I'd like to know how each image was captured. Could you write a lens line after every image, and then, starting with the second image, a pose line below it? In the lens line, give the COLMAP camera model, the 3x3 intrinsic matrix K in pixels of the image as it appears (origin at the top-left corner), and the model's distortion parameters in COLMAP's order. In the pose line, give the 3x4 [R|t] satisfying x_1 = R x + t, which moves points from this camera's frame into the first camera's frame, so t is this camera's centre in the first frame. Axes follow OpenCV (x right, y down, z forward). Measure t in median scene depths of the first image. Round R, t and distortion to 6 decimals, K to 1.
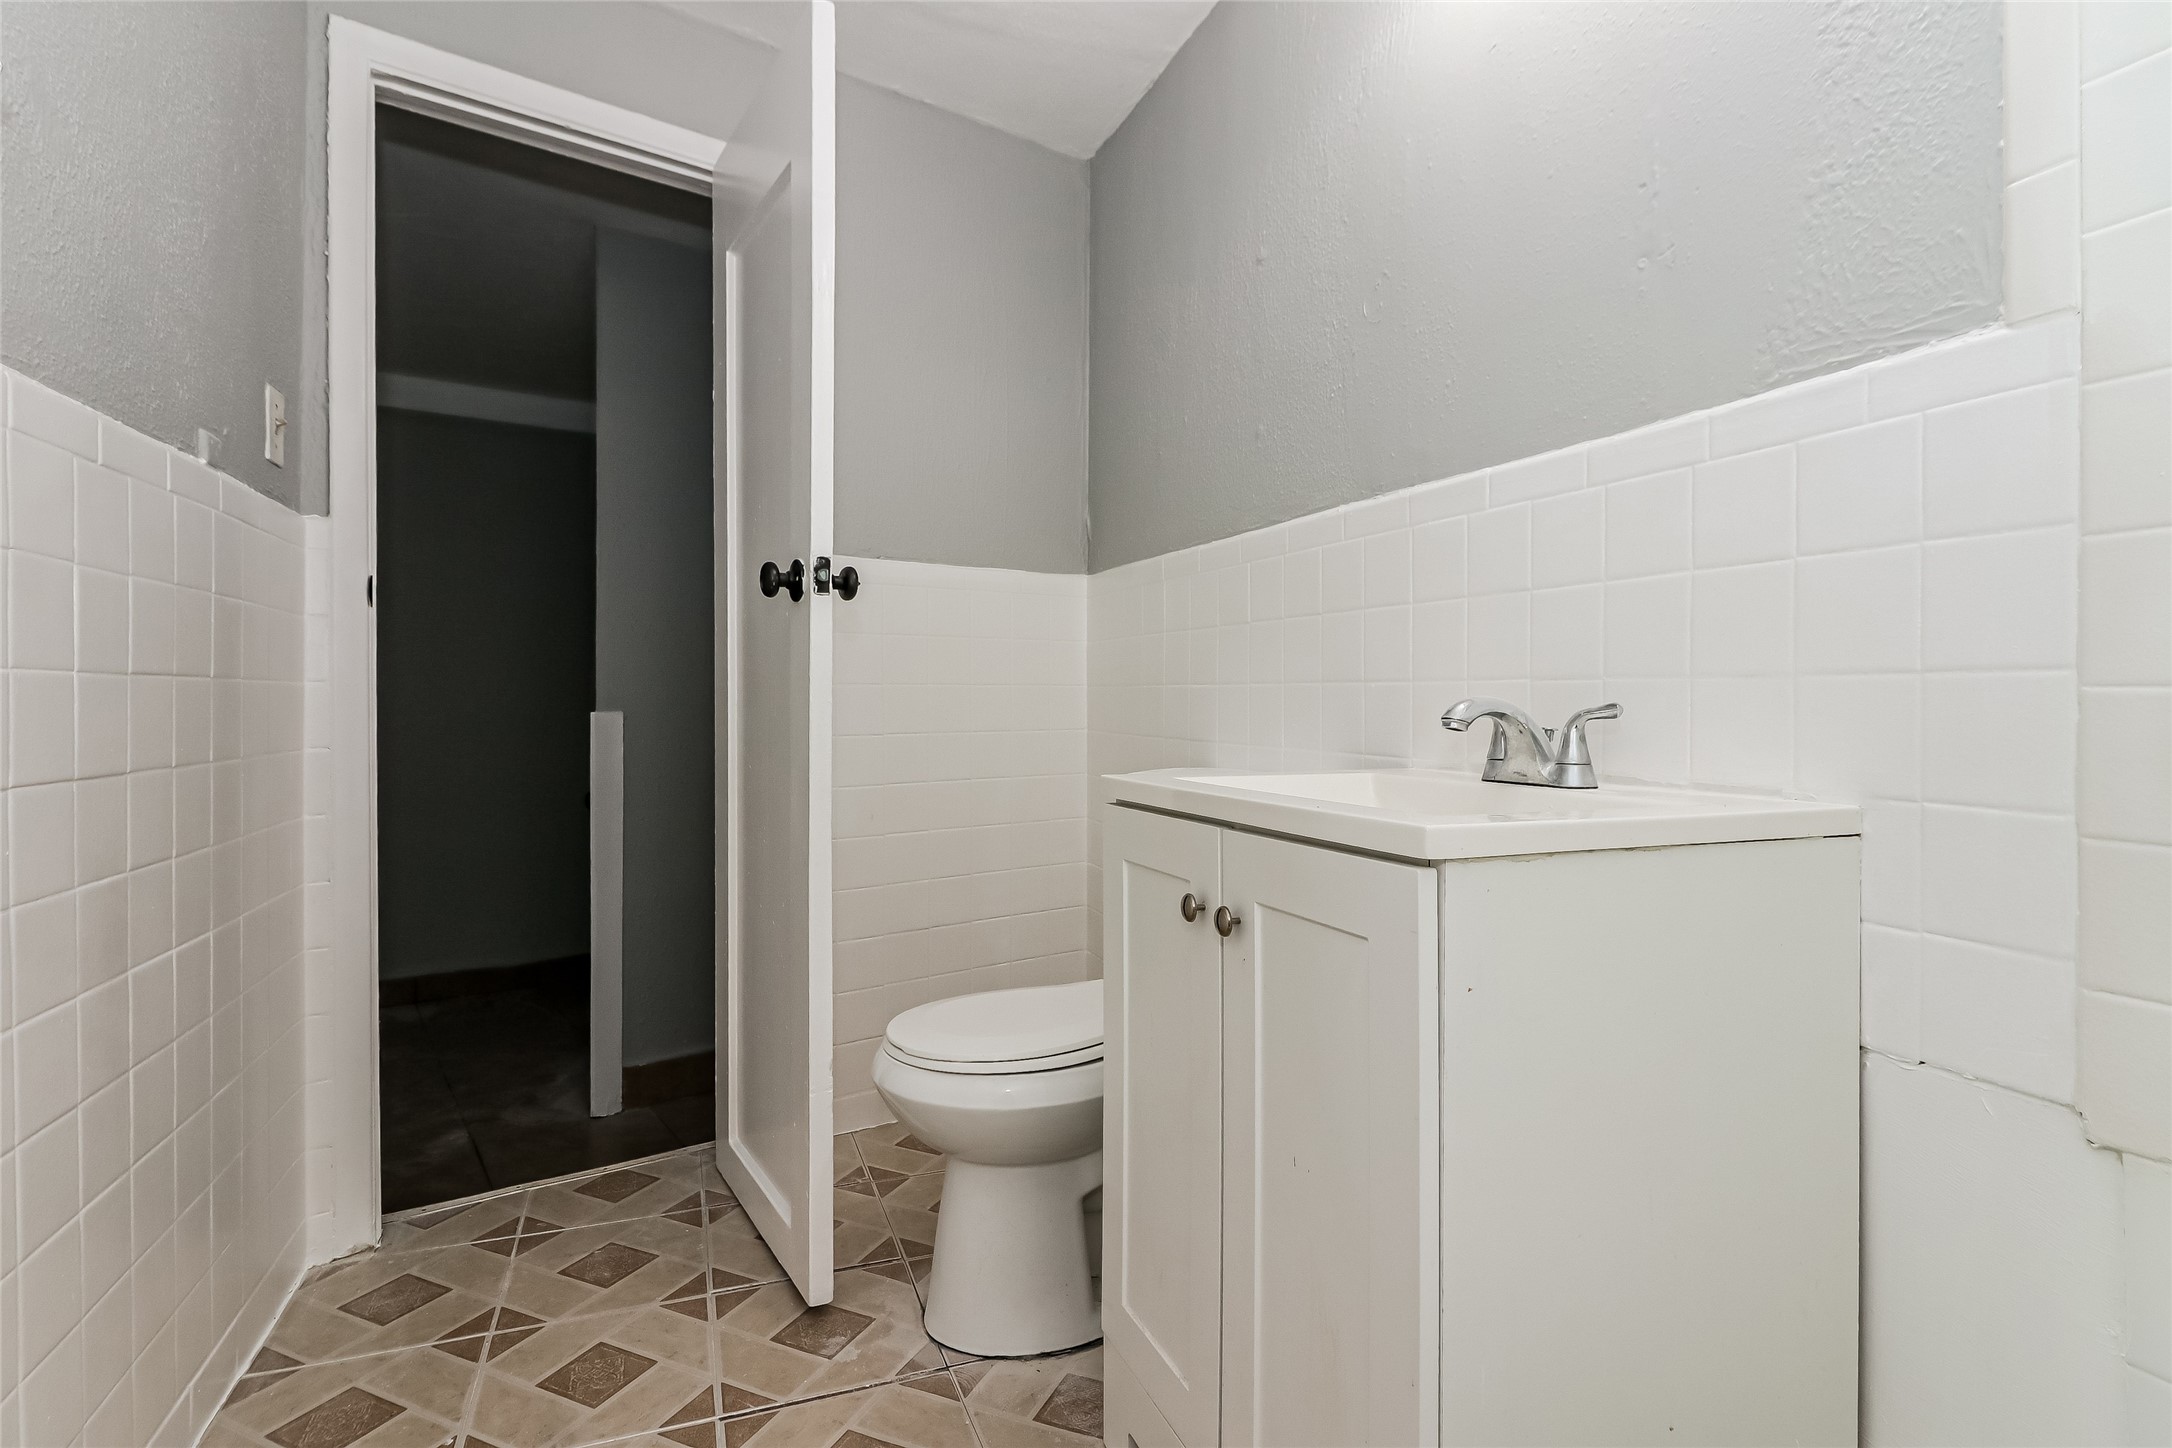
lens RADIAL K [[1061.7, 0, 1073.9], [0, 1061.7, 694.8], [0, 0, 1]] dist [-0.001122, -0.000698]
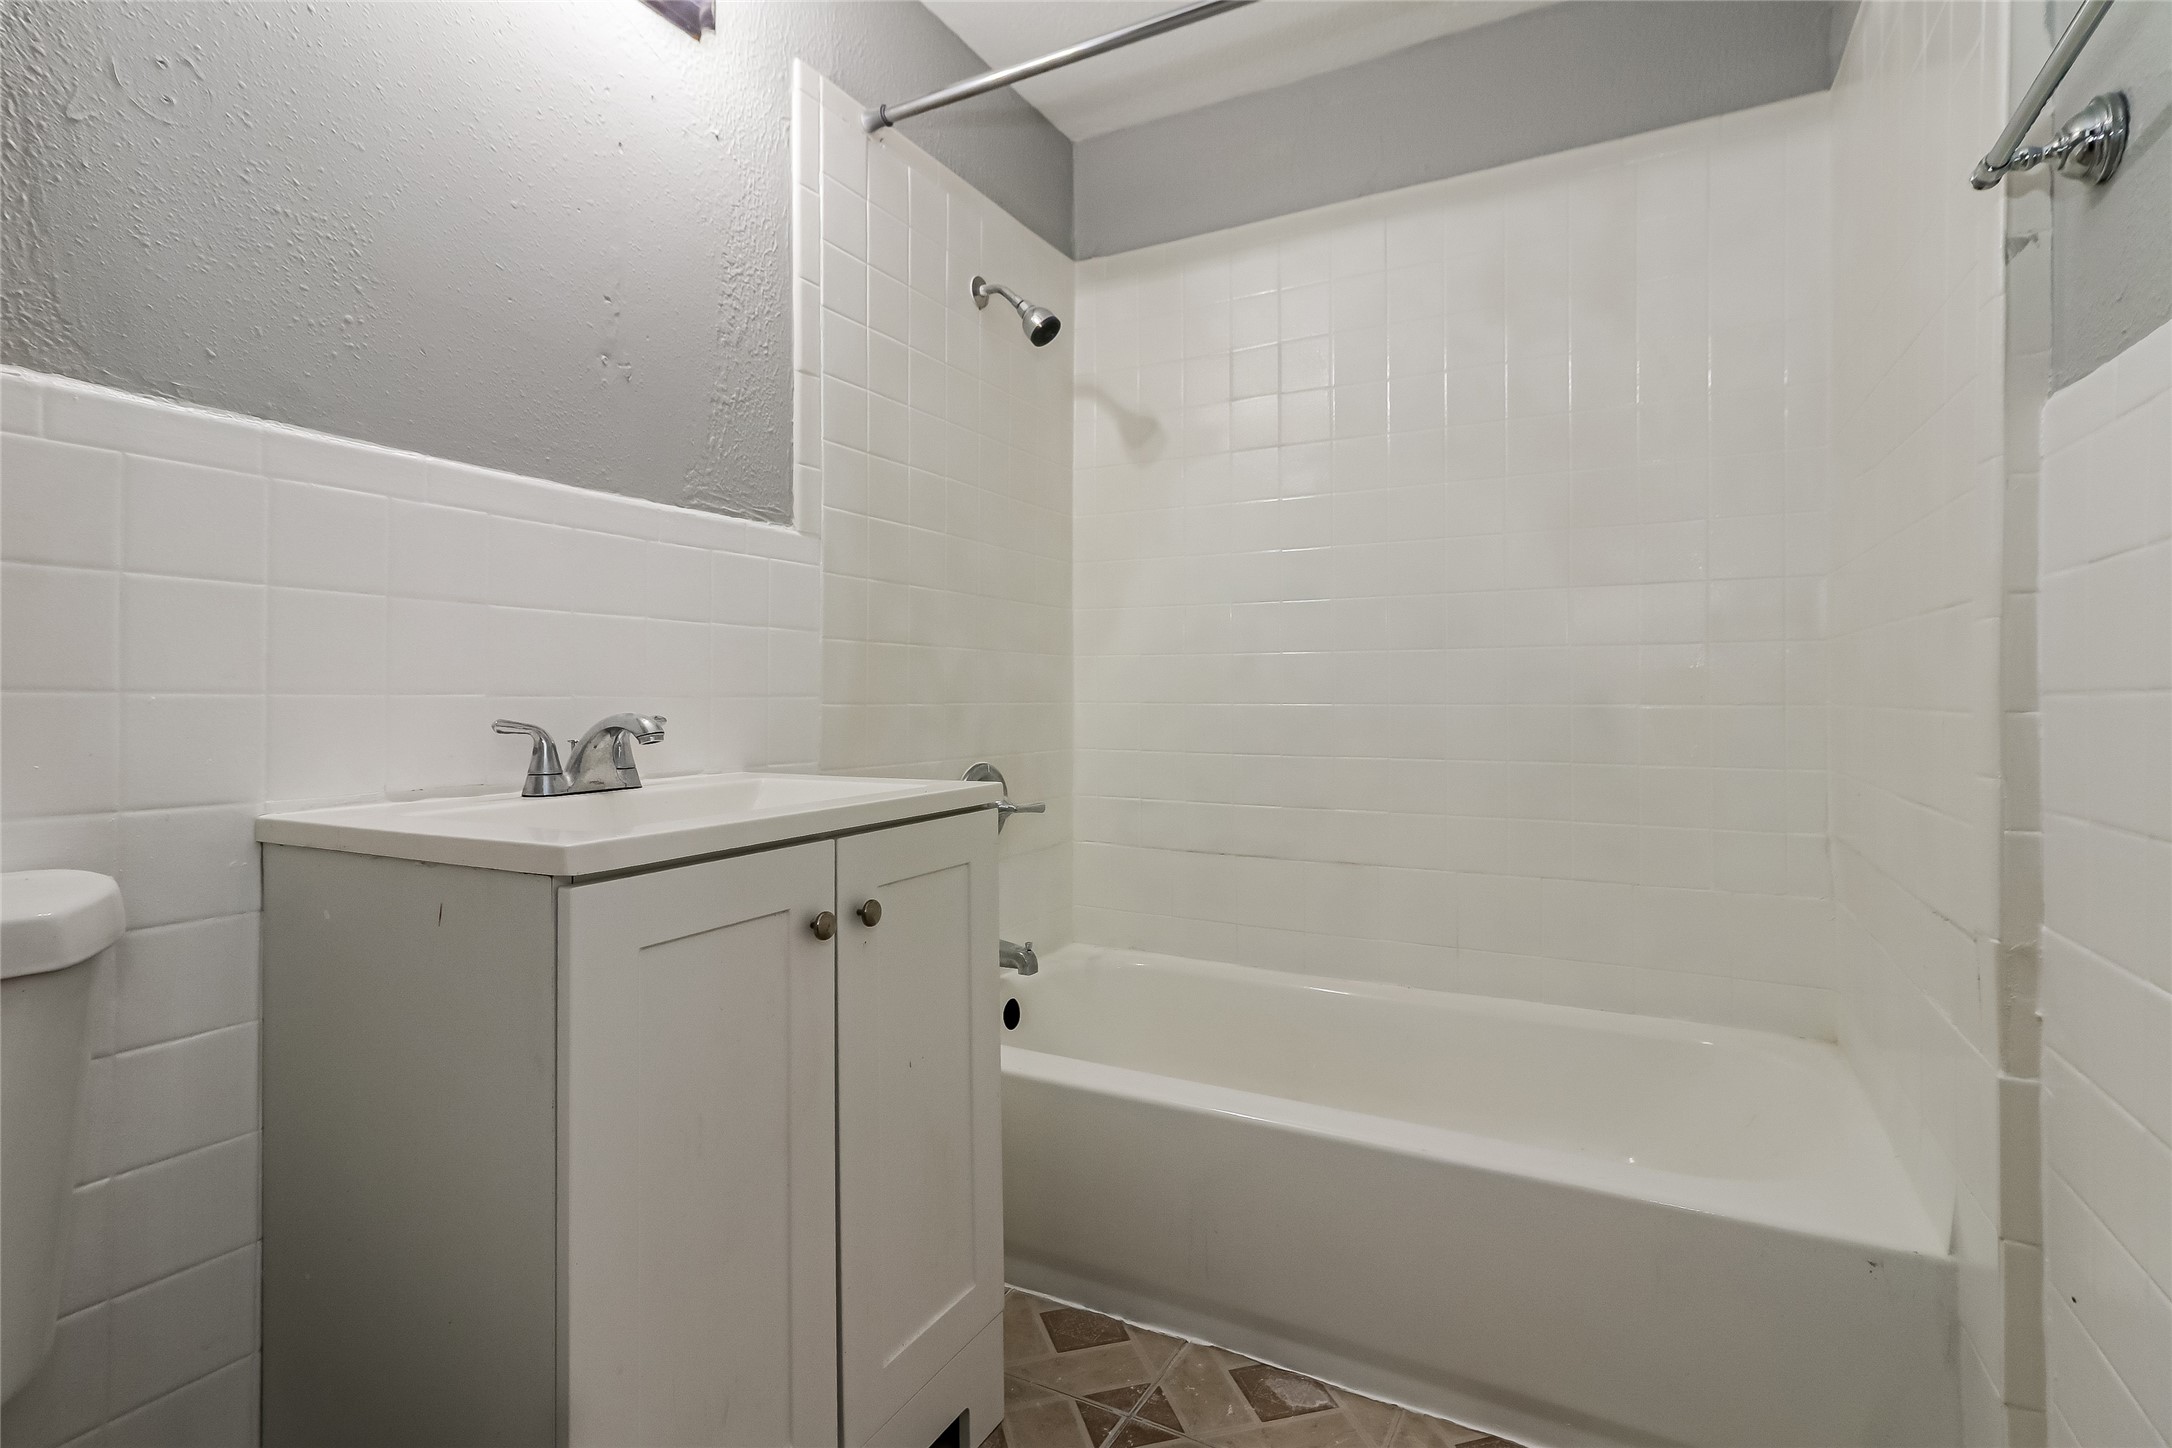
lens RADIAL K [[1061.7, 0, 1073.9], [0, 1061.7, 694.8], [0, 0, 1]] dist [-0.001122, -0.000698]
pose [[-0.651052, 0.013440, 0.758914, -0.705655], [0.008508, 0.999910, -0.010410, 0.000346], [-0.758986, -0.000321, -0.651107, 1.308852]]
